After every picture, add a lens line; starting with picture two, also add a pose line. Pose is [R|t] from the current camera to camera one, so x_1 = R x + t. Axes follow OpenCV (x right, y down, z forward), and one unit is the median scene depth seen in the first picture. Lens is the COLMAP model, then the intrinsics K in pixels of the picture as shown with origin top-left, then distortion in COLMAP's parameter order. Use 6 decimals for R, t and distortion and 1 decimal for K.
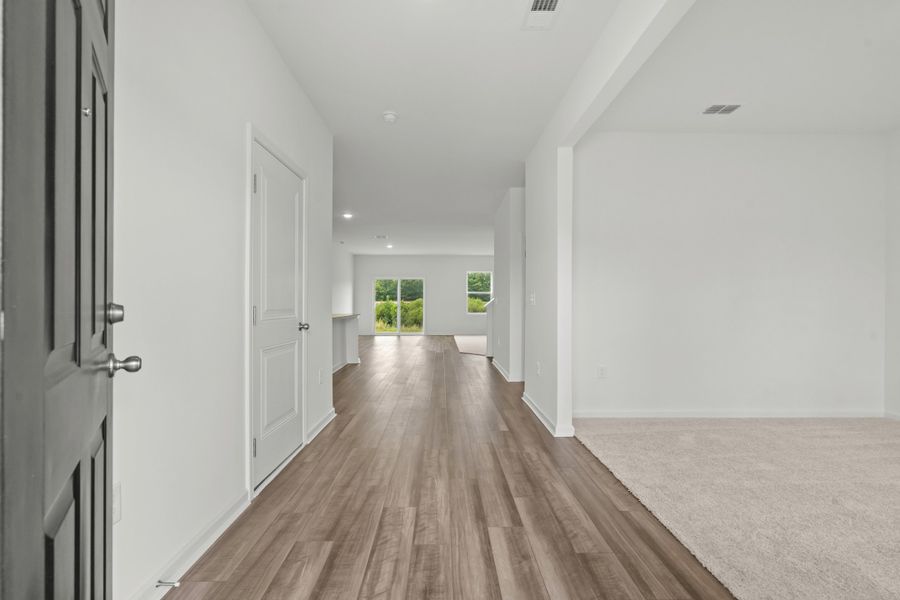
lens RADIAL K [[411.0, 0, 450.7], [0, 411.0, 300.8], [0, 0, 1]] dist [0.000505, 0.000071]
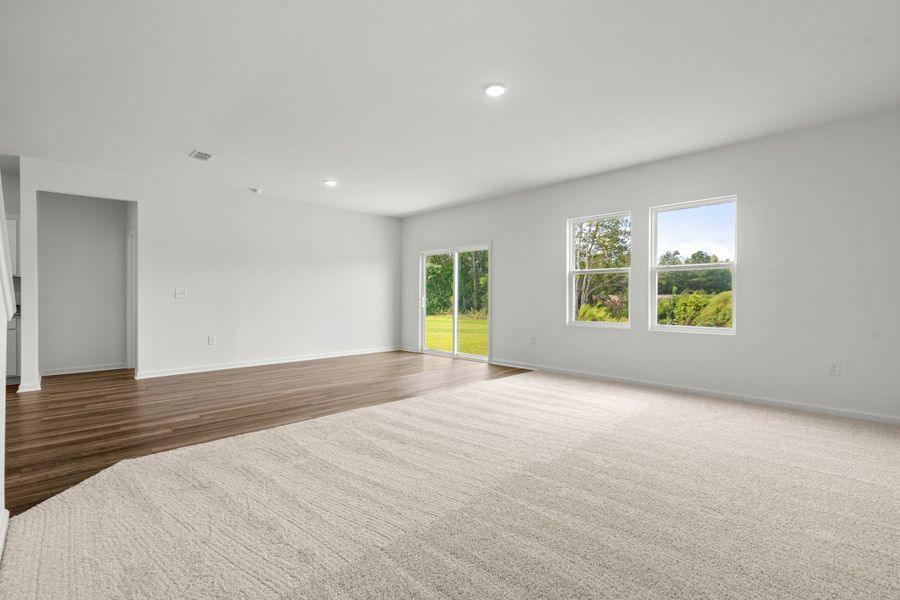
lens RADIAL K [[411.0, 0, 452.8], [0, 411.0, 299.6], [0, 0, 1]] dist [0.000505, 0.000071]
pose [[0.710202, 0.000928, -0.703998, 0.254425], [0.006382, 0.999950, 0.007757, 0.004428], [0.703969, -0.010003, 0.710160, 0.622383]]
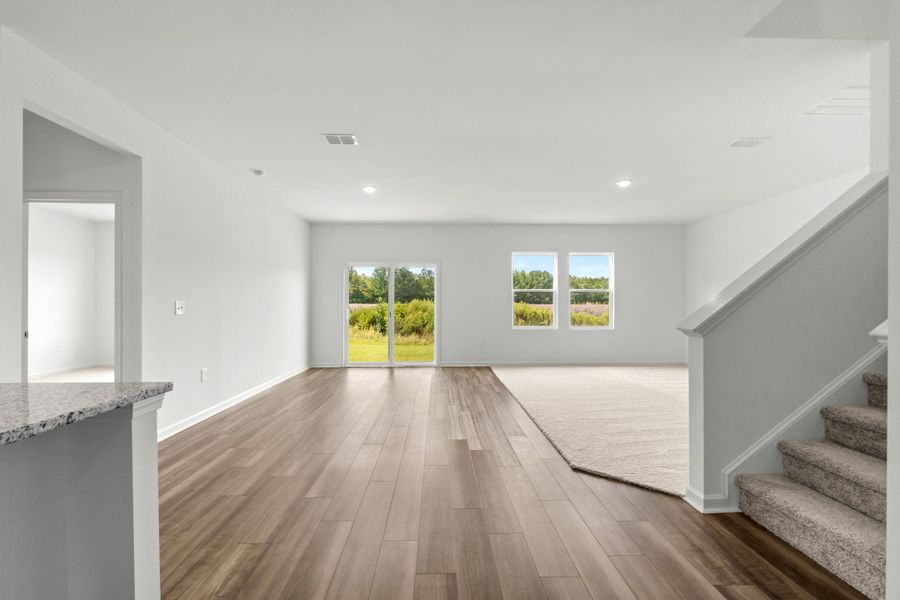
lens RADIAL K [[411.0, 0, 451.3], [0, 411.0, 301.1], [0, 0, 1]] dist [0.000505, 0.000071]
pose [[0.999910, -0.005547, 0.012227, -0.051212], [0.005605, 0.999973, -0.004774, -0.001617], [-0.012200, 0.004842, 0.999914, 0.442126]]
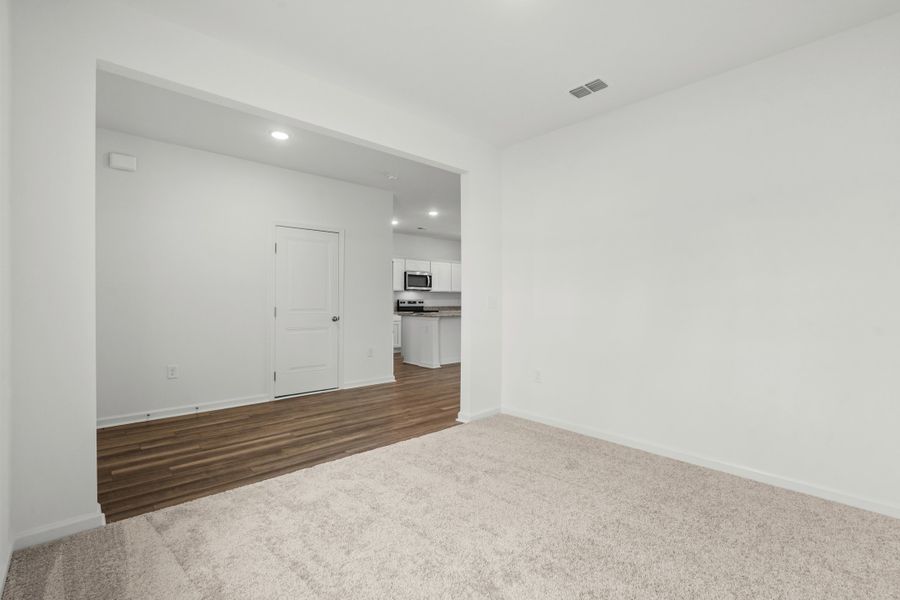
lens RADIAL K [[411.0, 0, 442.5], [0, 411.0, 301.5], [0, 0, 1]] dist [0.000505, 0.000071]
pose [[0.659404, 0.005149, -0.751771, 0.267097], [0.004378, 0.999933, 0.010689, -0.006214], [0.751776, -0.010339, 0.659337, 0.045006]]
